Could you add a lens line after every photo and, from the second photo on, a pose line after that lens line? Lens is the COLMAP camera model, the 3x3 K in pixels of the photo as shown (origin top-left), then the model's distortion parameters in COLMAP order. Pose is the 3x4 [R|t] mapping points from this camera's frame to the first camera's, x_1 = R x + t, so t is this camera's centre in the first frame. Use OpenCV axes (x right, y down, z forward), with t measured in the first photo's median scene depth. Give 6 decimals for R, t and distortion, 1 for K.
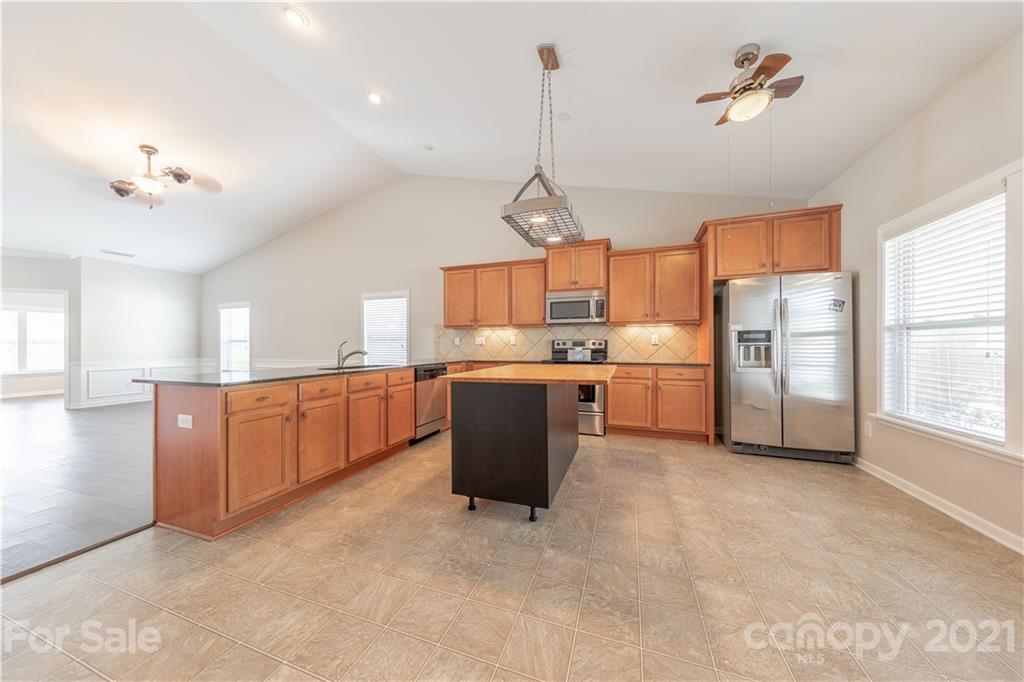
lens RADIAL K [[320.3, 0, 521.0], [0, 320.3, 346.1], [0, 0, 1]] dist [0.002084, 0.000078]
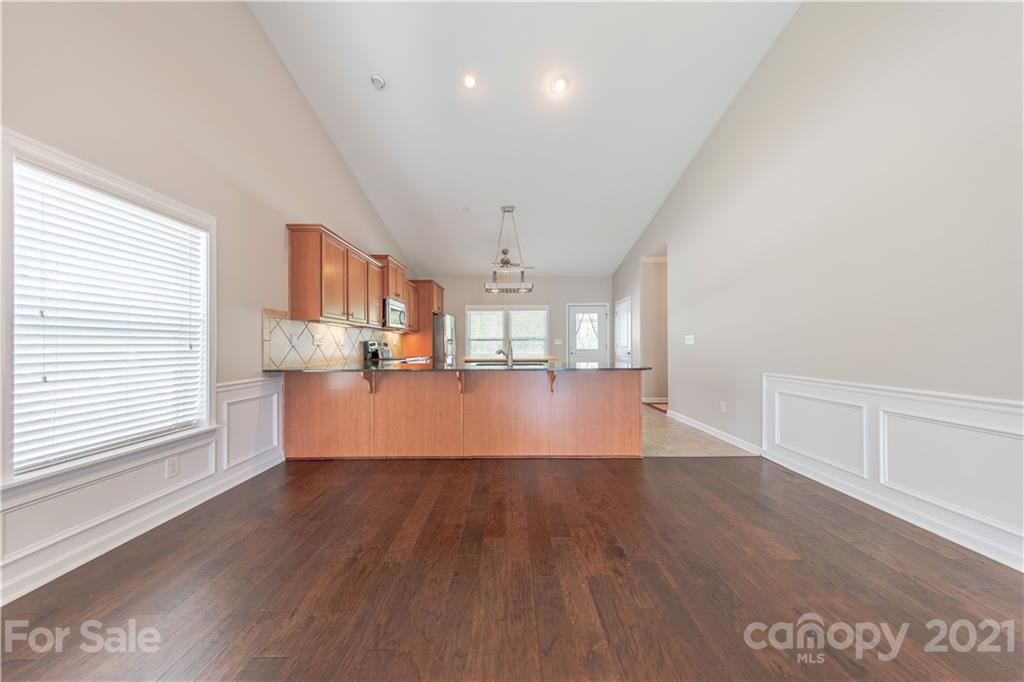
lens RADIAL K [[323.2, 0, 512.0], [0, 323.2, 341.0], [0, 0, 1]] dist [0.000847, 0.000050]
pose [[-0.322453, 0.015961, 0.946451, -1.159883], [0.006896, 0.999871, -0.014512, -0.000072], [-0.946560, 0.001847, -0.322521, 0.995739]]
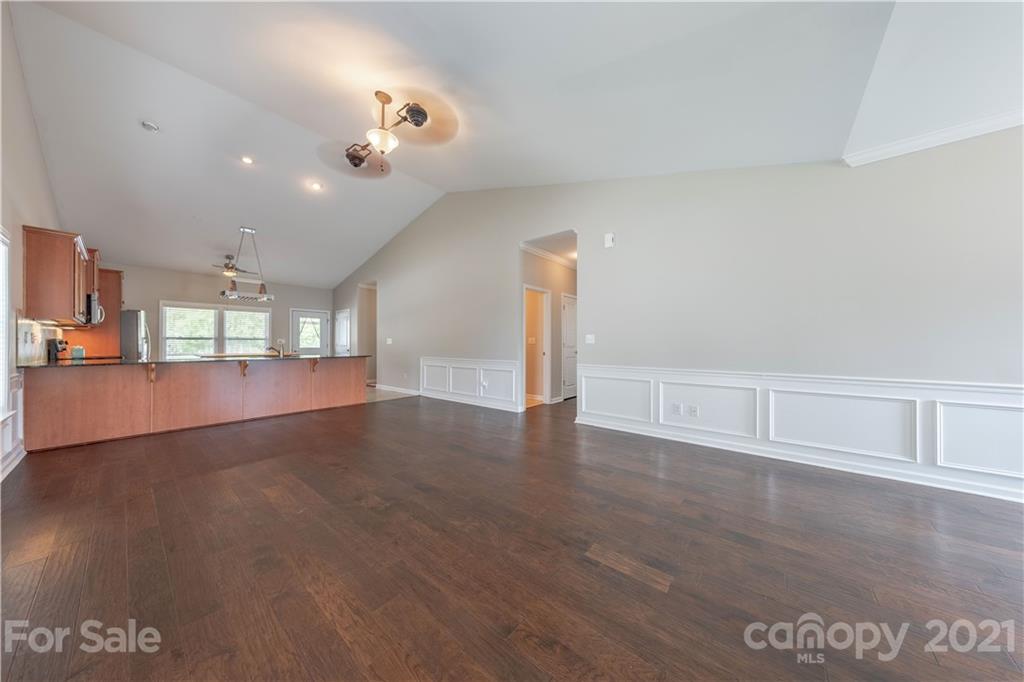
lens RADIAL K [[318.9, 0, 510.0], [0, 318.9, 344.3], [0, 0, 1]] dist [0.001018, 0.000046]
pose [[-0.929289, 0.003695, 0.369335, -1.648910], [0.004310, 0.999990, 0.000840, 0.003084], [-0.369328, 0.002372, -0.929296, 1.533037]]
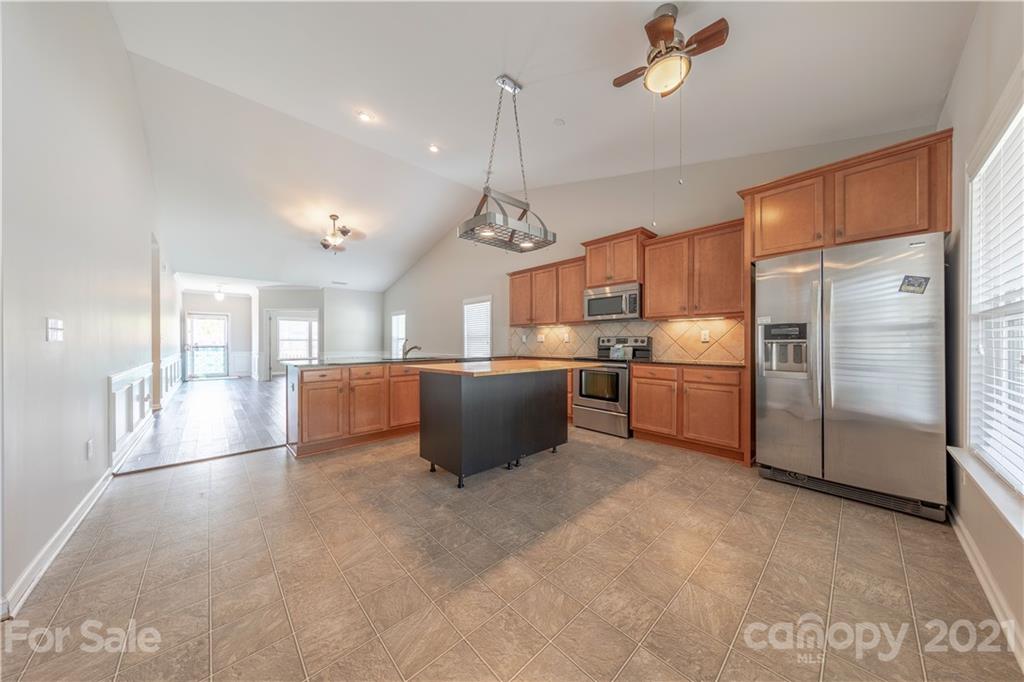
lens RADIAL K [[327.5, 0, 531.5], [0, 327.5, 344.5], [0, 0, 1]] dist [-0.000619, -0.000020]
pose [[0.891402, 0.004666, -0.453189, 0.412758], [-0.002892, 0.999985, 0.004607, -0.000350], [0.453203, -0.002796, 0.891403, 0.011438]]
